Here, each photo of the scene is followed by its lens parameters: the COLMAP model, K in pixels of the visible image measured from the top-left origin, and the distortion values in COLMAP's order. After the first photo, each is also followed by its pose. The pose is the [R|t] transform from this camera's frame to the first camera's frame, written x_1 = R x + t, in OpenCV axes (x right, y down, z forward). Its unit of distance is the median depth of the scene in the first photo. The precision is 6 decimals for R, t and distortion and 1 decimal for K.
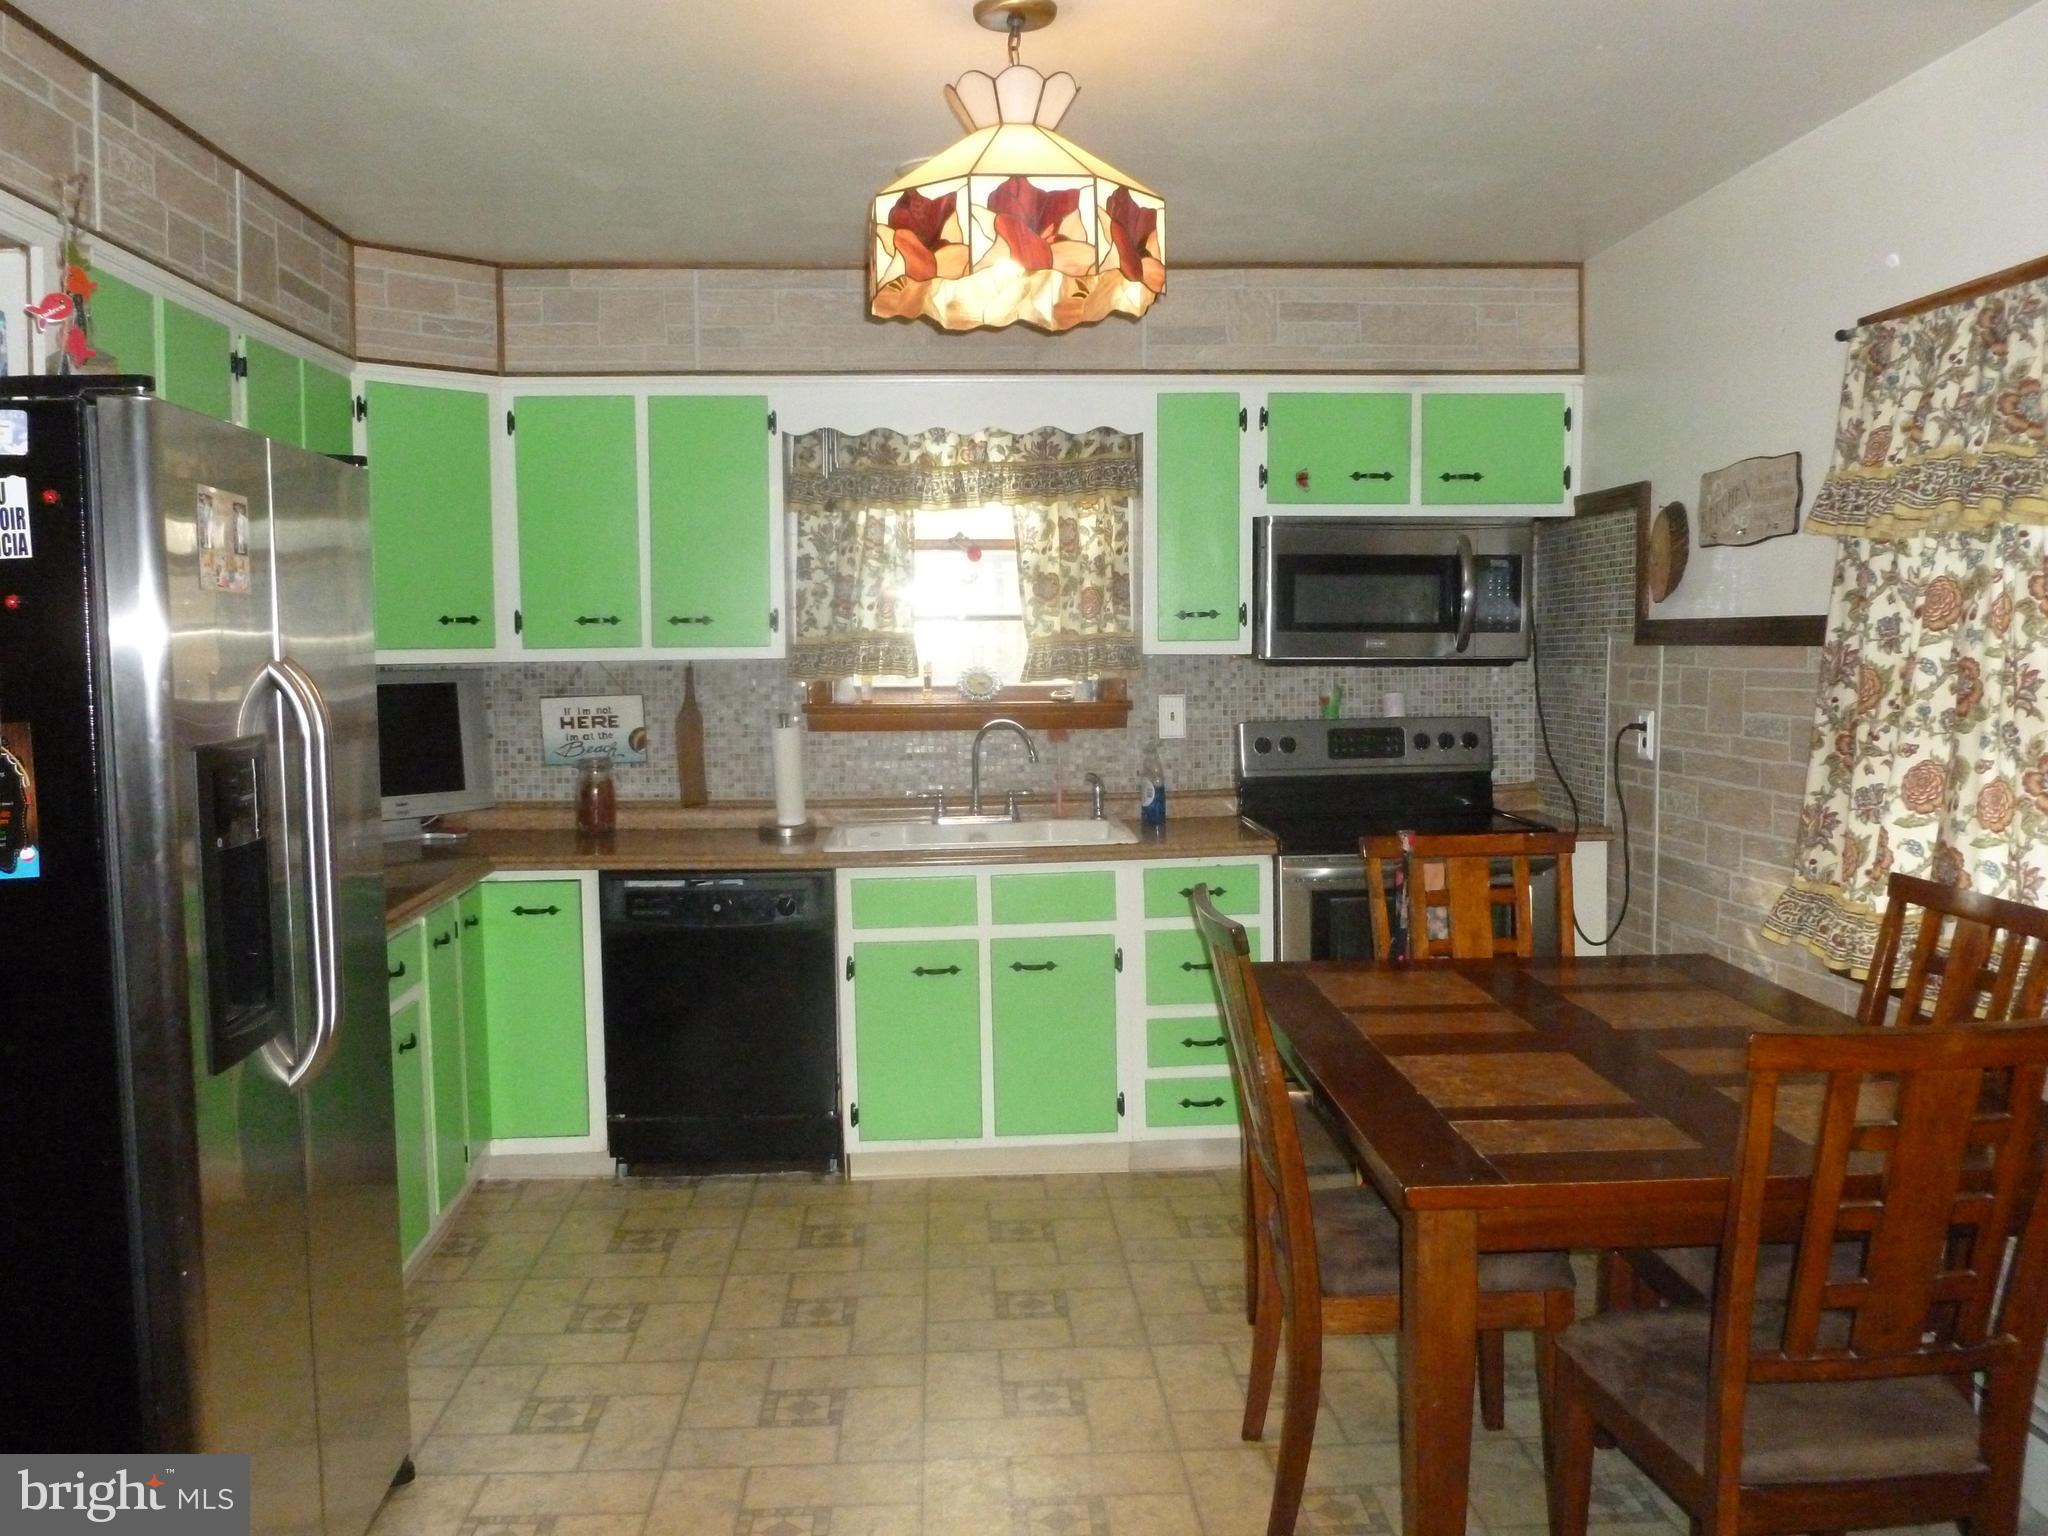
lens RADIAL K [[1728.1, 0, 1026.0], [0, 1728.1, 752.6], [0, 0, 1]] dist [-0.010380, -0.009326]
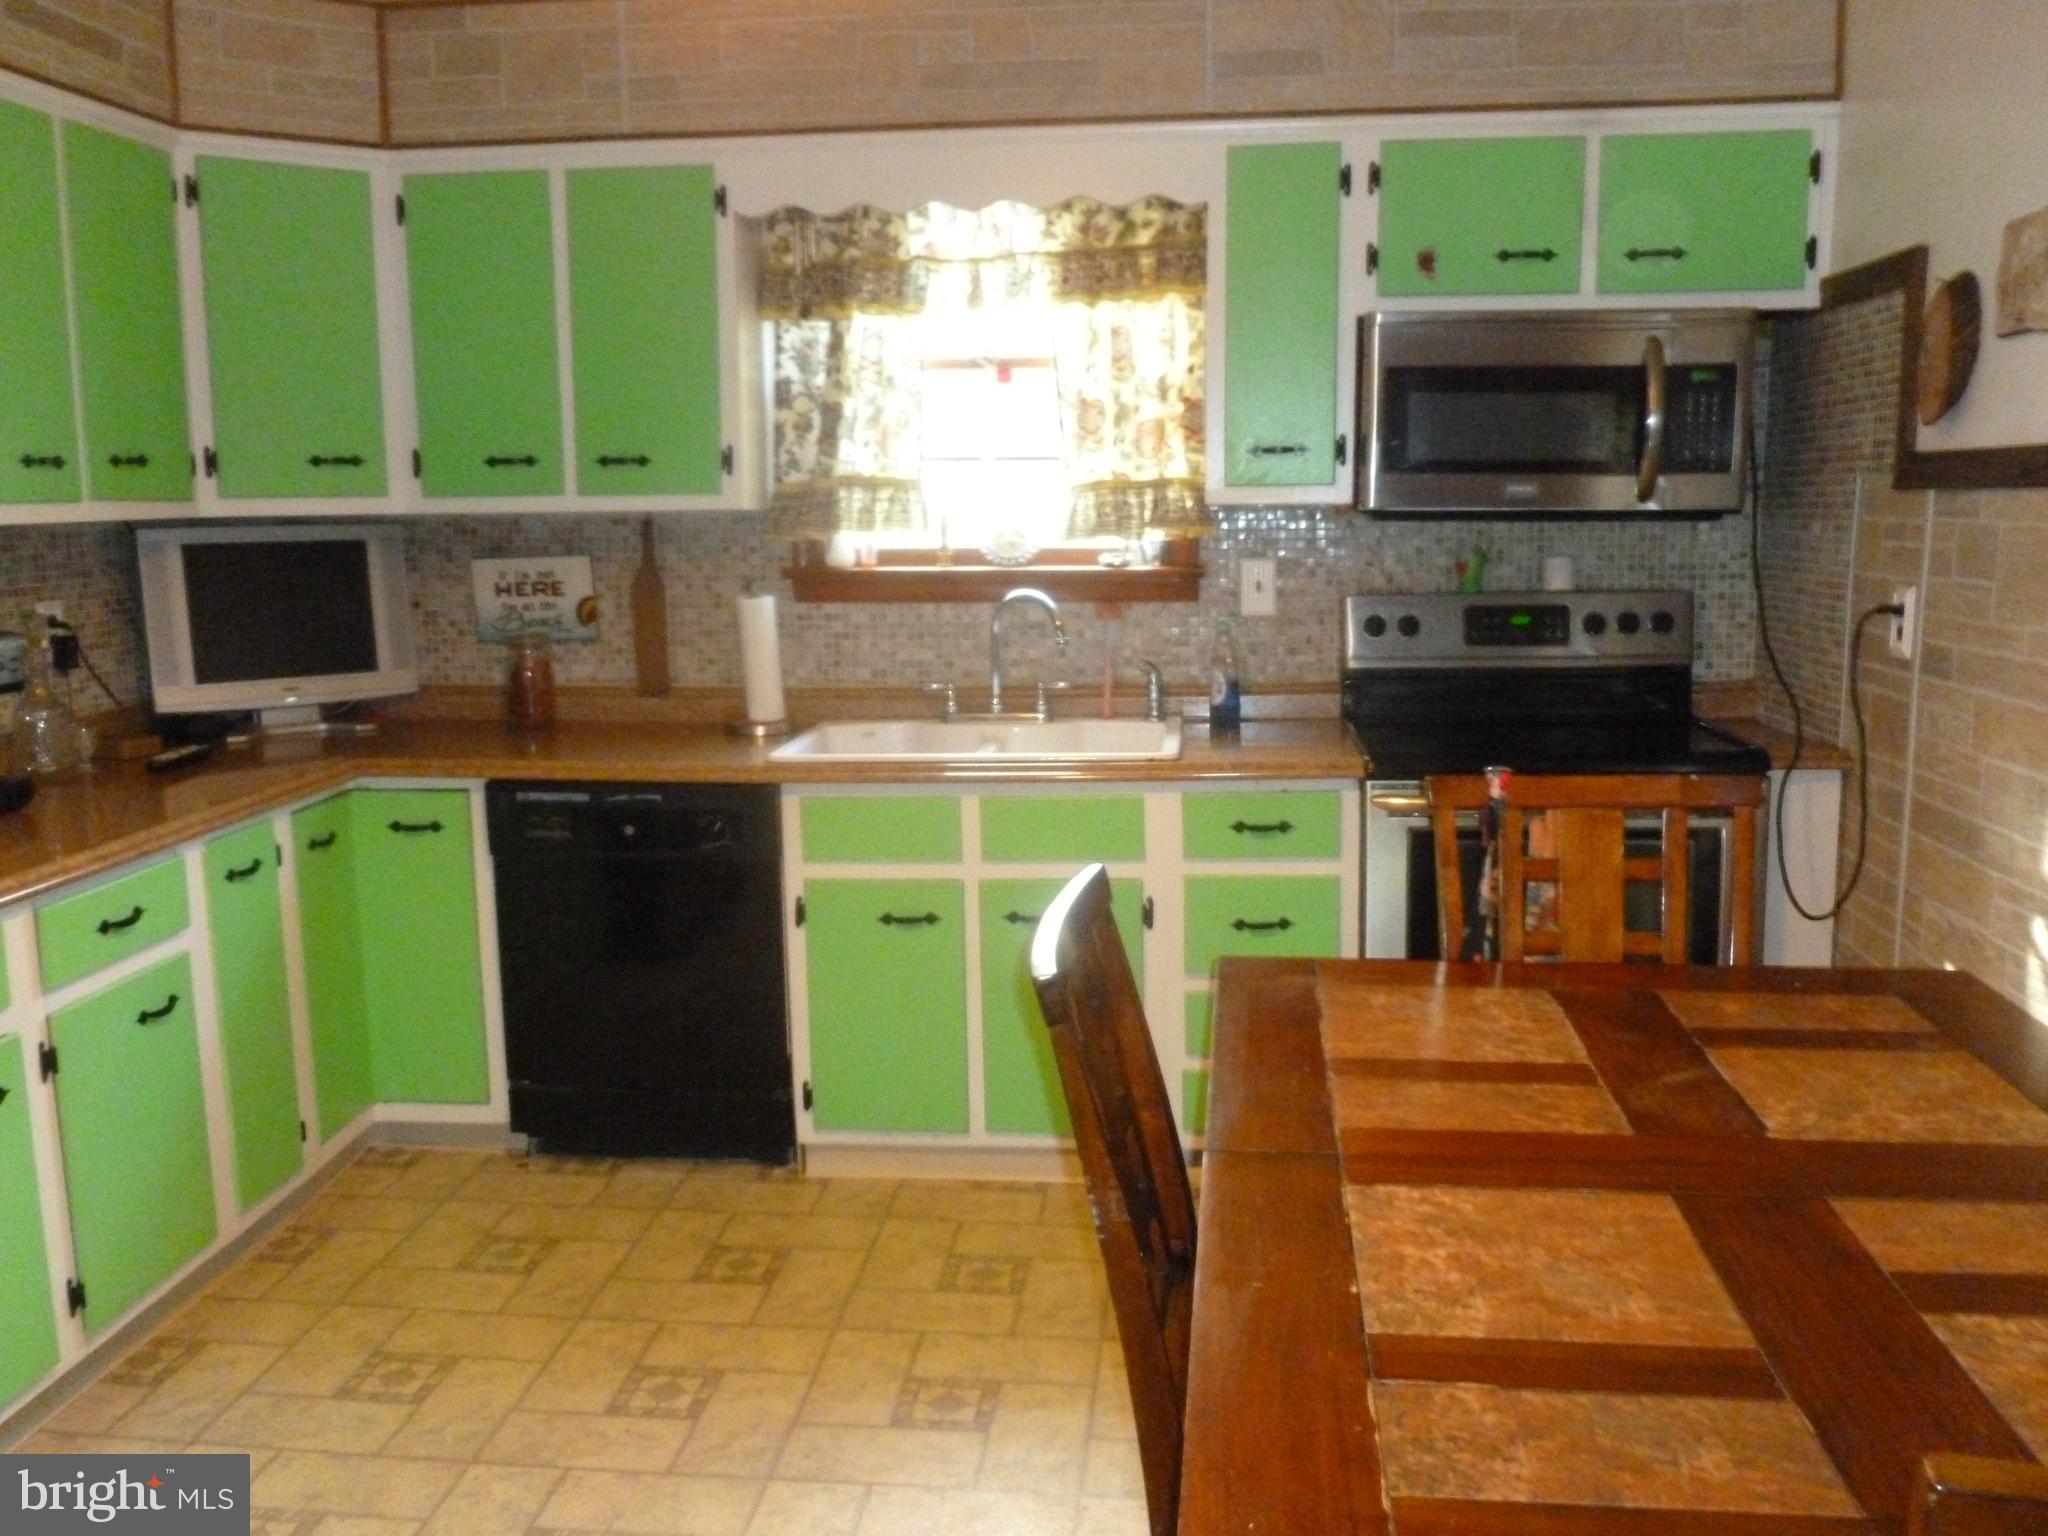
lens RADIAL K [[1728.1, 0, 1026.0], [0, 1728.1, 752.6], [0, 0, 1]] dist [-0.010380, -0.009326]
pose [[0.987723, 0.021957, -0.154665, 0.109686], [-0.009265, 0.996564, 0.082304, -0.010411], [0.155941, -0.079860, 0.984533, 0.240438]]
